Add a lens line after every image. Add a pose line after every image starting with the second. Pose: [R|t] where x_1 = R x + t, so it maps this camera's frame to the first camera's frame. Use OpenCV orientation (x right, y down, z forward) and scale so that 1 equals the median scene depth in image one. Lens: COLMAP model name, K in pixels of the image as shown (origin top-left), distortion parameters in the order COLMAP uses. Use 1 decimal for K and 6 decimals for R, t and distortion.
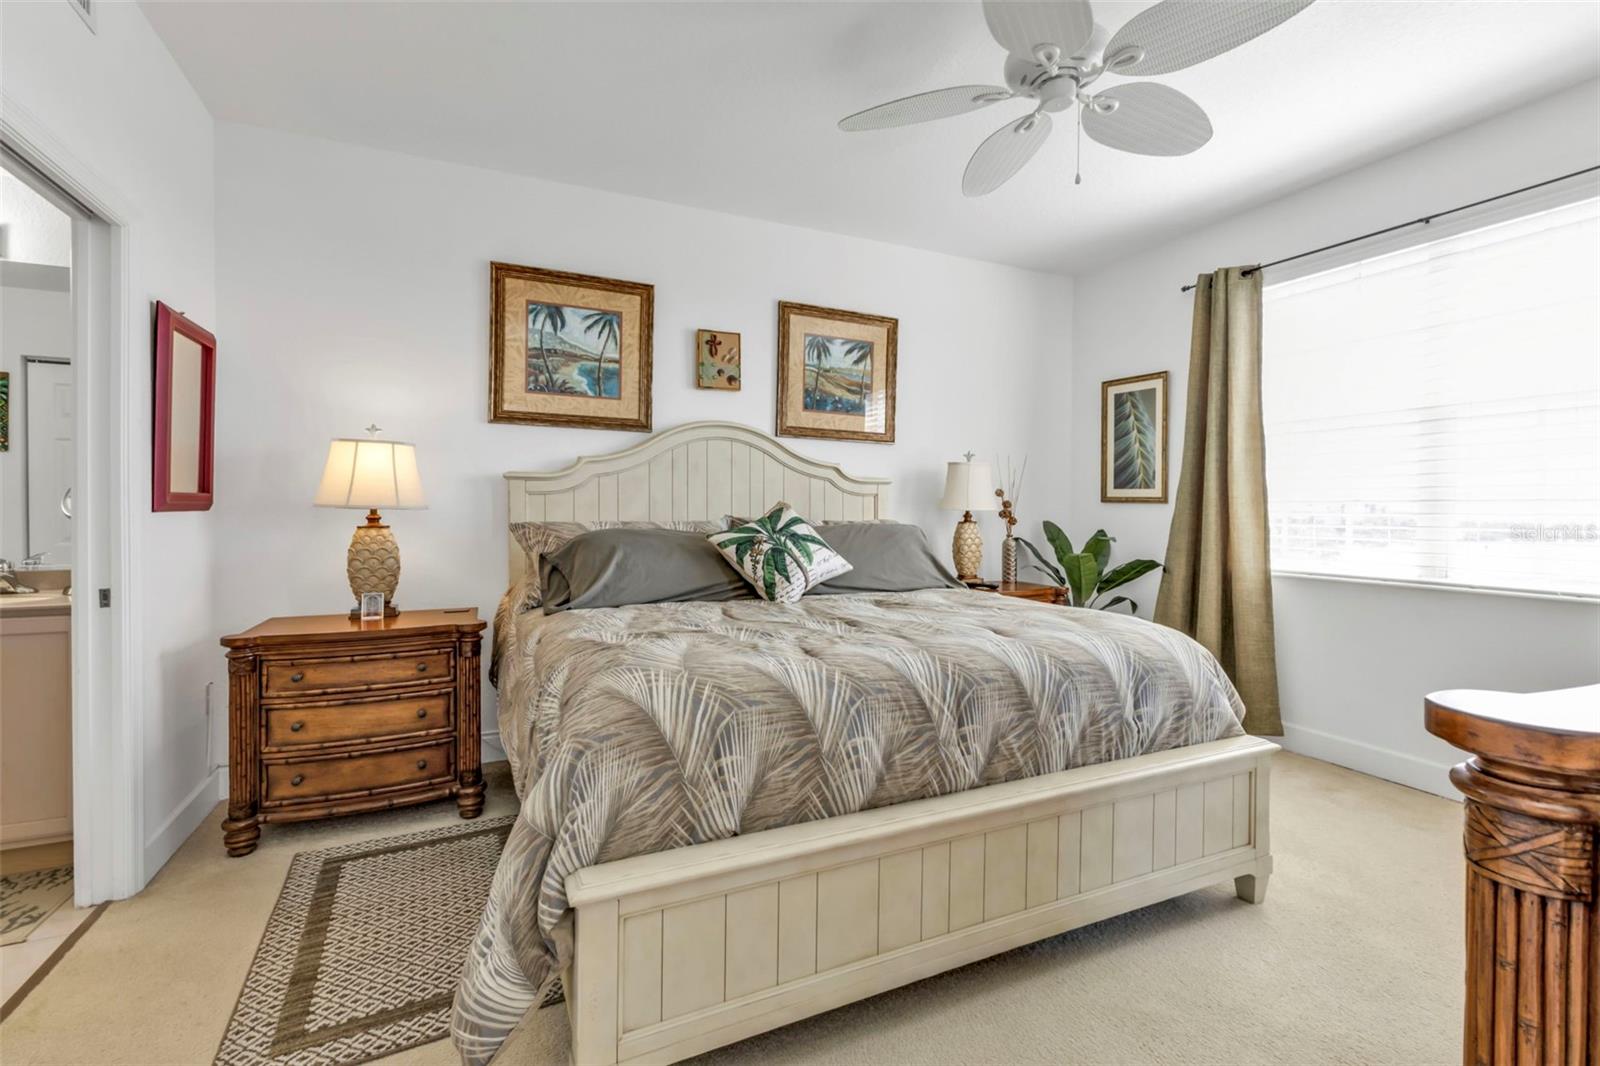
lens RADIAL K [[712.6, 0, 803.5], [0, 712.6, 517.5], [0, 0, 1]] dist [0.004966, -0.000231]
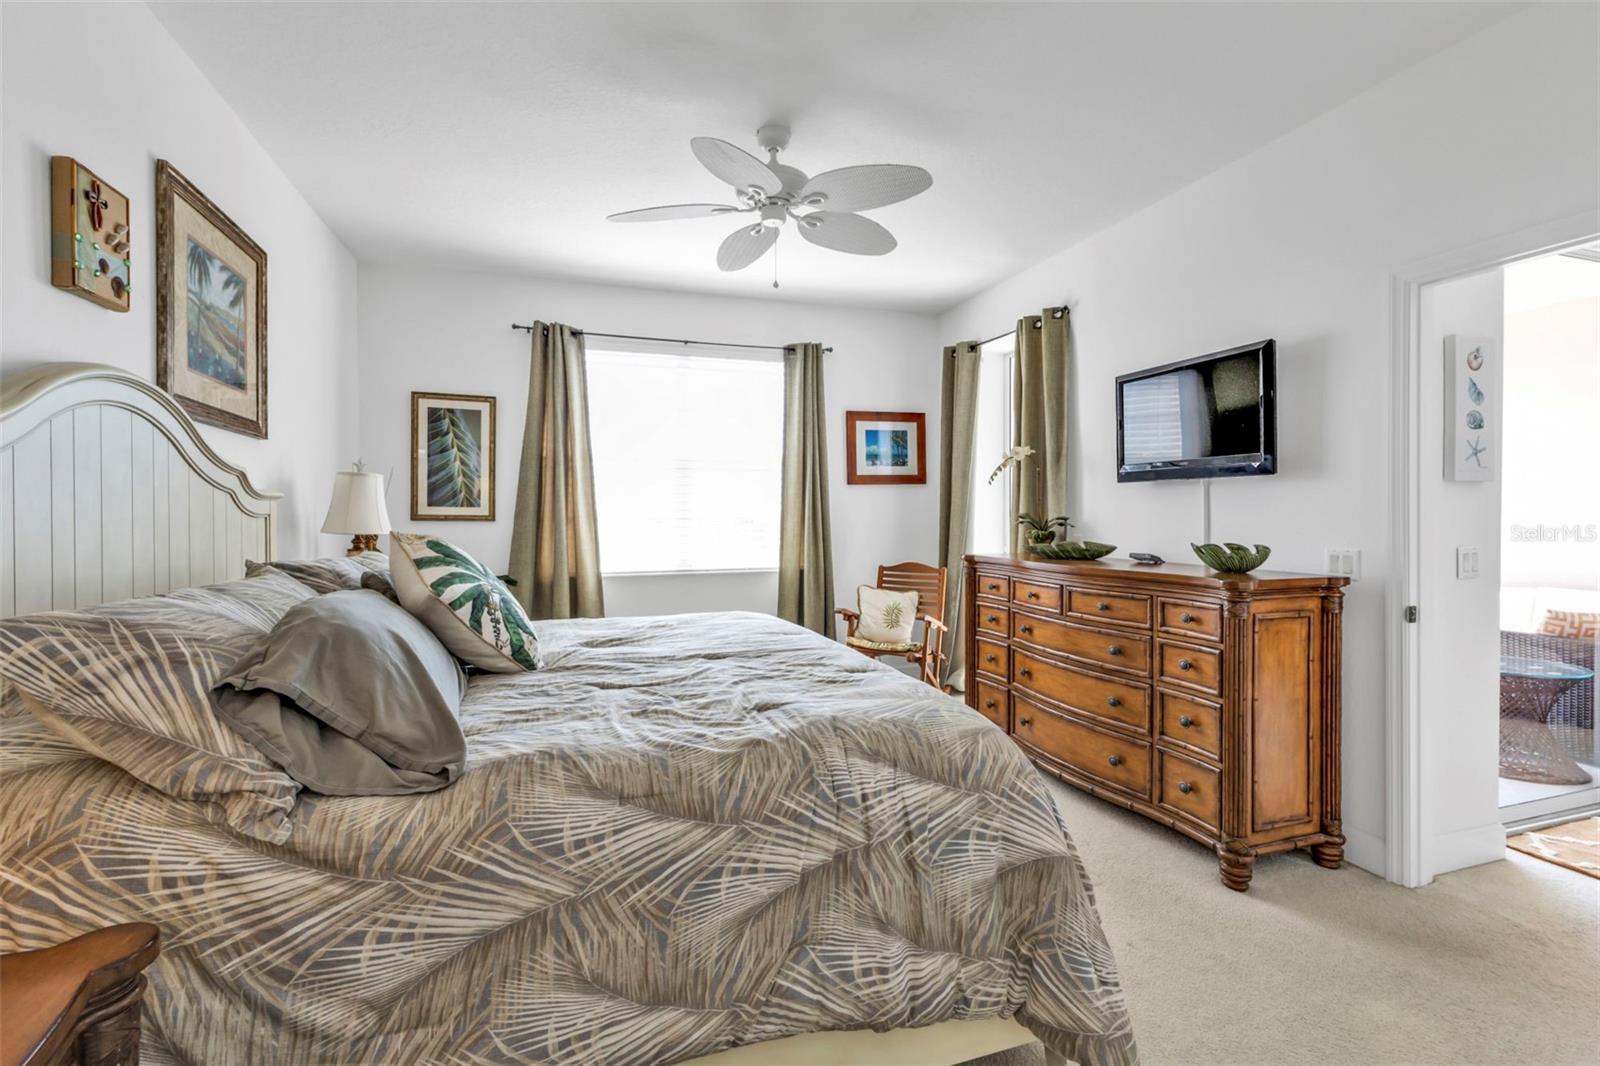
lens RADIAL K [[712.6, 0, 794.5], [0, 712.6, 524.3], [0, 0, 1]] dist [0.004966, -0.000231]
pose [[0.105721, -0.020161, 0.994191, -0.546433], [0.016303, 0.999695, 0.018539, -0.030393], [-0.994262, 0.014248, 0.106018, 0.482311]]
